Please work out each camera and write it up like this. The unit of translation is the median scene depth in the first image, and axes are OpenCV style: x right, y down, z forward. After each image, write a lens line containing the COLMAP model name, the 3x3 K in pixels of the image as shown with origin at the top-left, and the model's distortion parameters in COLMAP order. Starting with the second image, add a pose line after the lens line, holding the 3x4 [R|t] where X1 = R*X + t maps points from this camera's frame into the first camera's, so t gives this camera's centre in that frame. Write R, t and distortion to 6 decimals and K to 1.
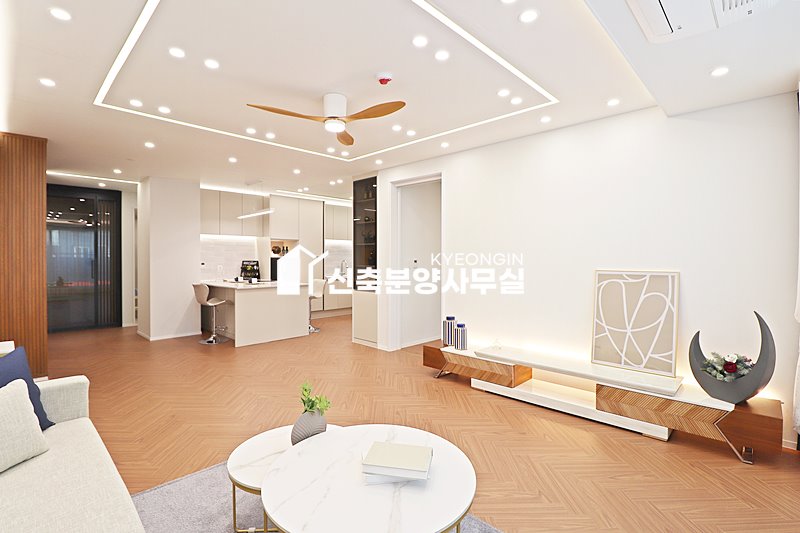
lens RADIAL K [[378.2, 0, 398.9], [0, 378.2, 260.1], [0, 0, 1]] dist [-0.000178, -0.012820]
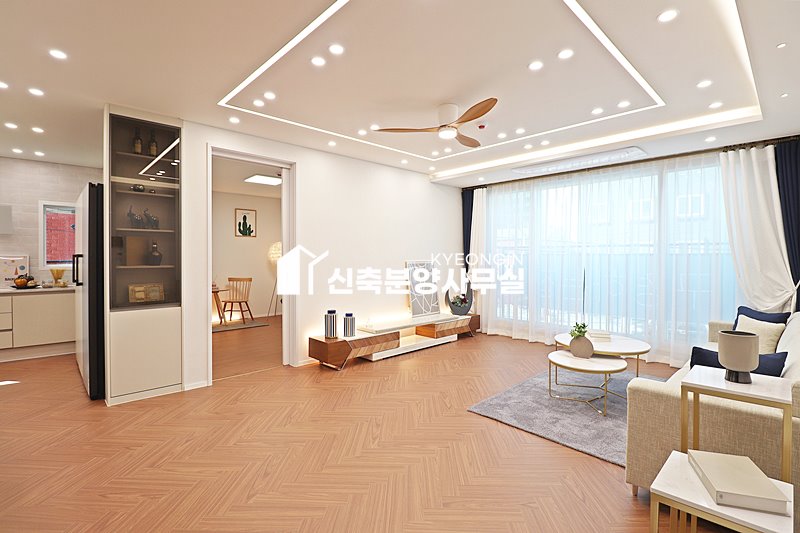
lens RADIAL K [[376.2, 0, 402.0], [0, 376.2, 257.7], [0, 0, 1]] dist [-0.003721, -0.000881]
pose [[0.045476, -0.006664, 0.998943, -1.068938], [0.005489, 0.999964, 0.006421, -0.001088], [-0.998950, 0.005192, 0.045511, 0.910782]]
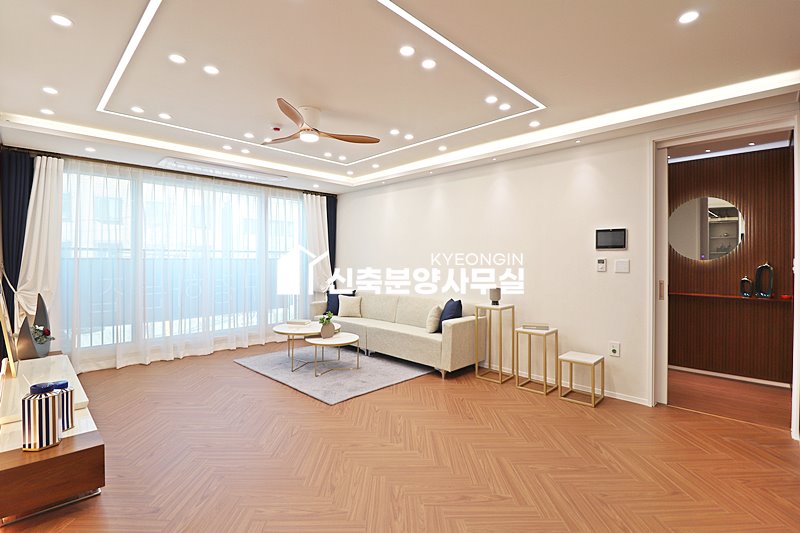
lens RADIAL K [[378.2, 0, 398.9], [0, 378.2, 260.1], [0, 0, 1]] dist [-0.000178, -0.012820]
pose [[-0.999883, -0.002071, 0.015177, -0.370441], [-0.001960, 0.999971, 0.007301, -0.009032], [-0.015192, 0.007270, -0.999858, 1.741869]]
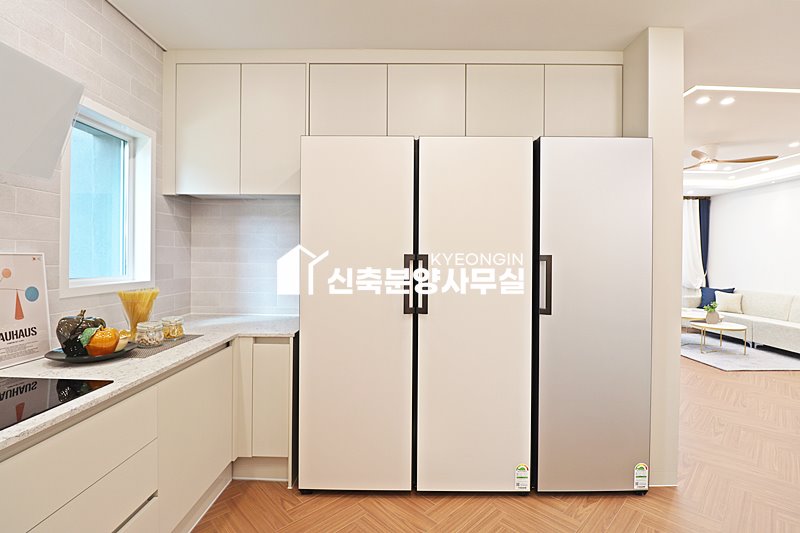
lens RADIAL K [[378.2, 0, 398.9], [0, 378.2, 260.1], [0, 0, 1]] dist [-0.000178, -0.012820]
pose [[-0.692096, -0.009379, 0.721745, -0.326532], [-0.002070, 0.999937, 0.011009, -0.006134], [-0.721803, 0.006125, -0.692072, 2.388564]]
